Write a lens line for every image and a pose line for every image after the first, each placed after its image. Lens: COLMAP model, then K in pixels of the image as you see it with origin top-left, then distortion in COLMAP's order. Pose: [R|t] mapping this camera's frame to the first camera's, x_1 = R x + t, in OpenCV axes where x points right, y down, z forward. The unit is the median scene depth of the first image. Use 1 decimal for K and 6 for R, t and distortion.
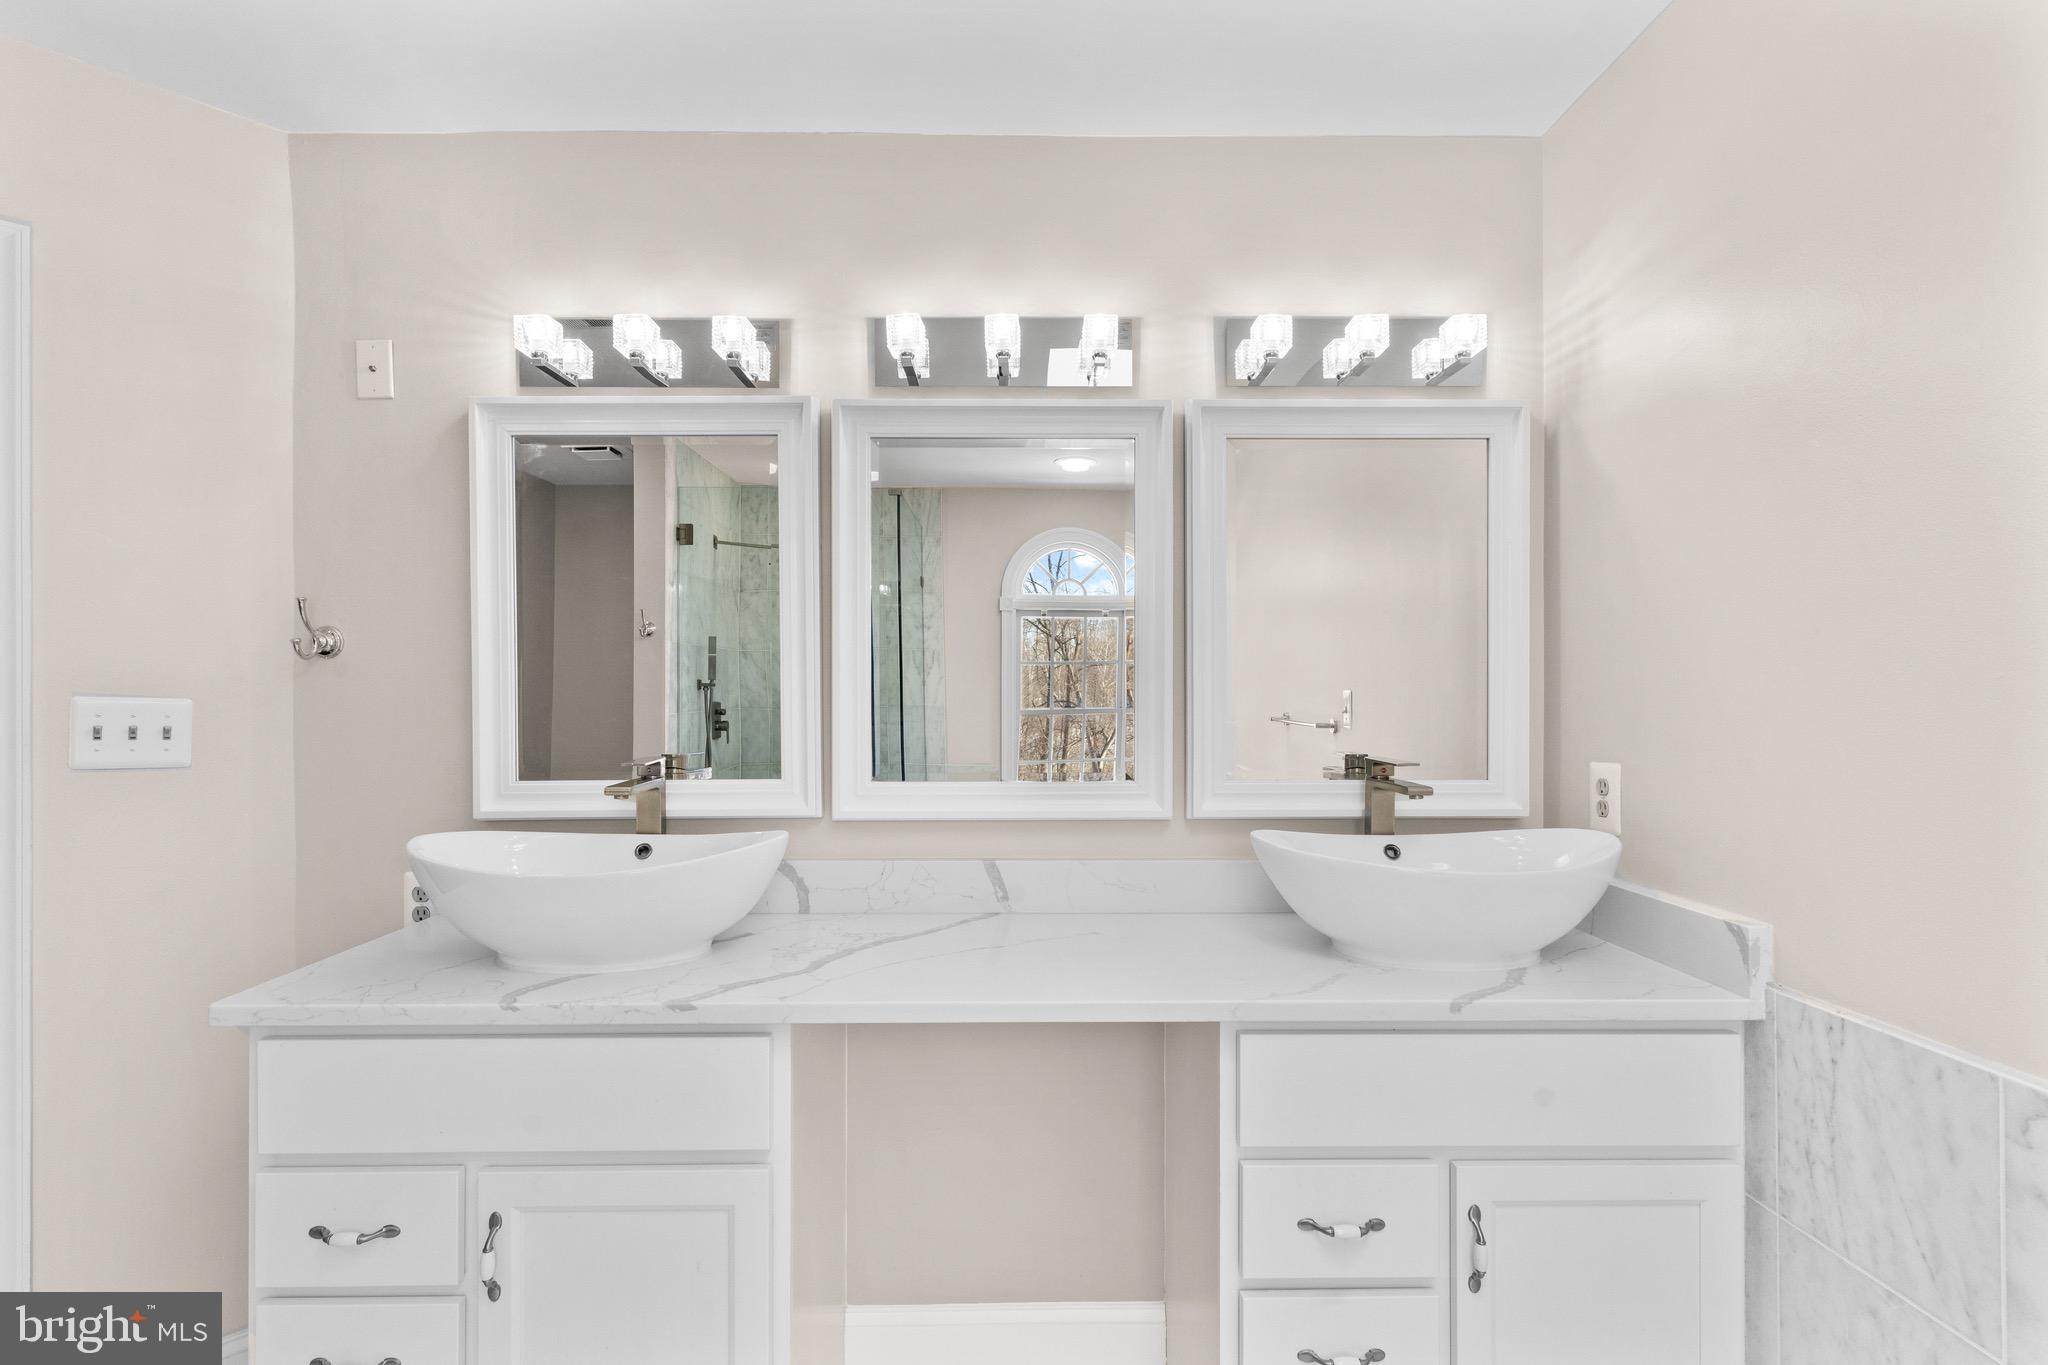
lens RADIAL K [[1023.9, 0, 1024.0], [0, 1023.9, 682.5], [0, 0, 1]] dist [0.003103, 0.000295]
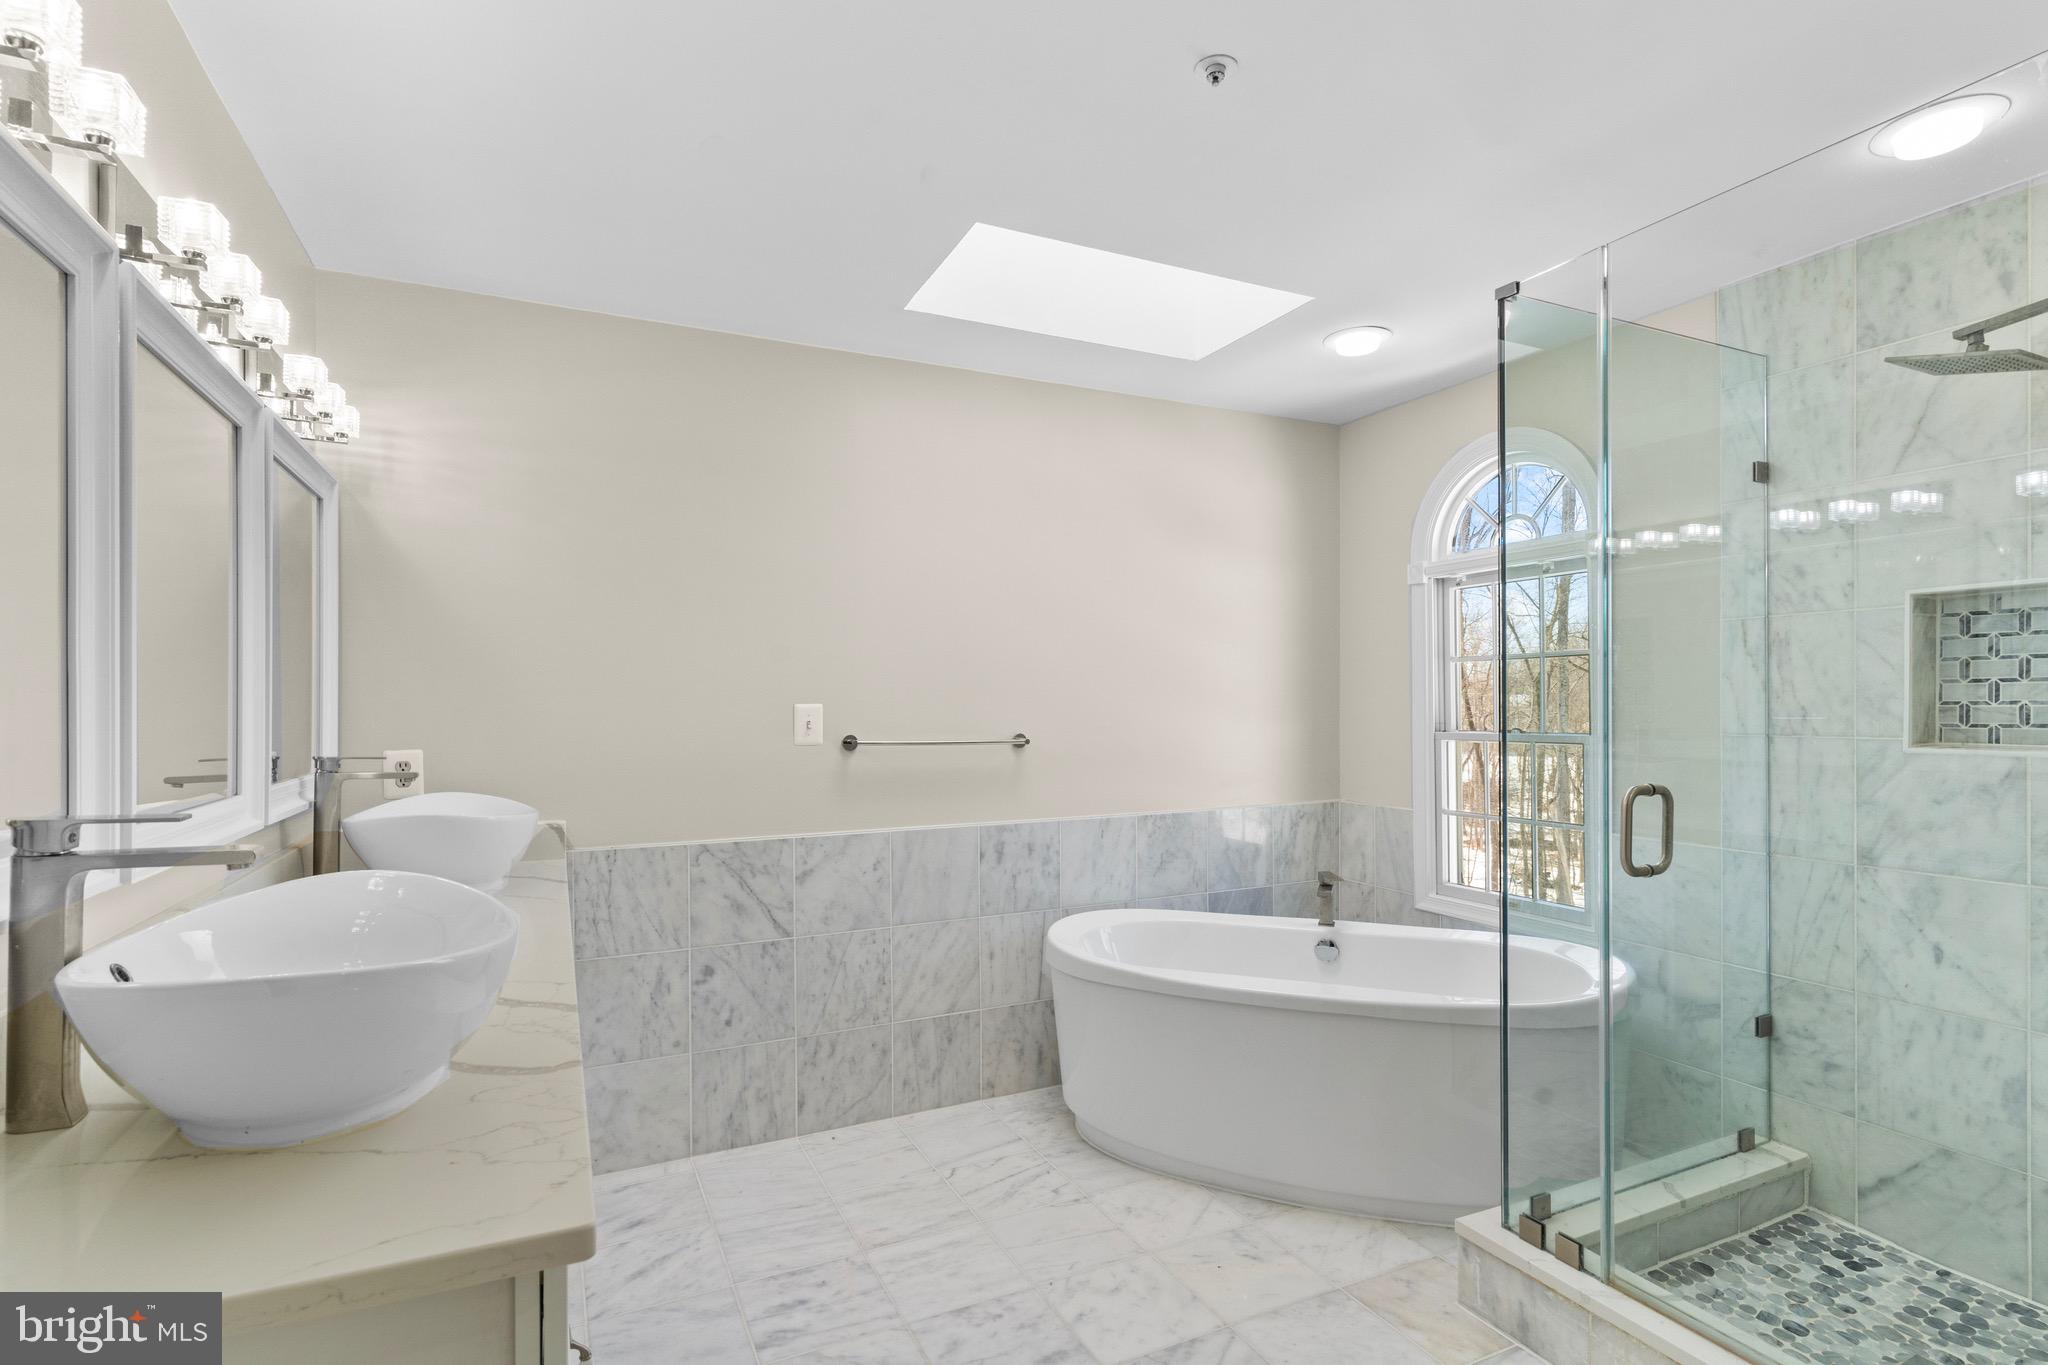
lens RADIAL K [[959.1, 0, 1024.0], [0, 959.1, 703.7], [0, 0, 1]] dist [0.004731, 0.000968]
pose [[-0.409171, 0.001418, 0.912457, -1.430097], [-0.007282, 0.999962, -0.004820, 0.015354], [-0.912429, -0.008617, -0.409145, 1.022858]]
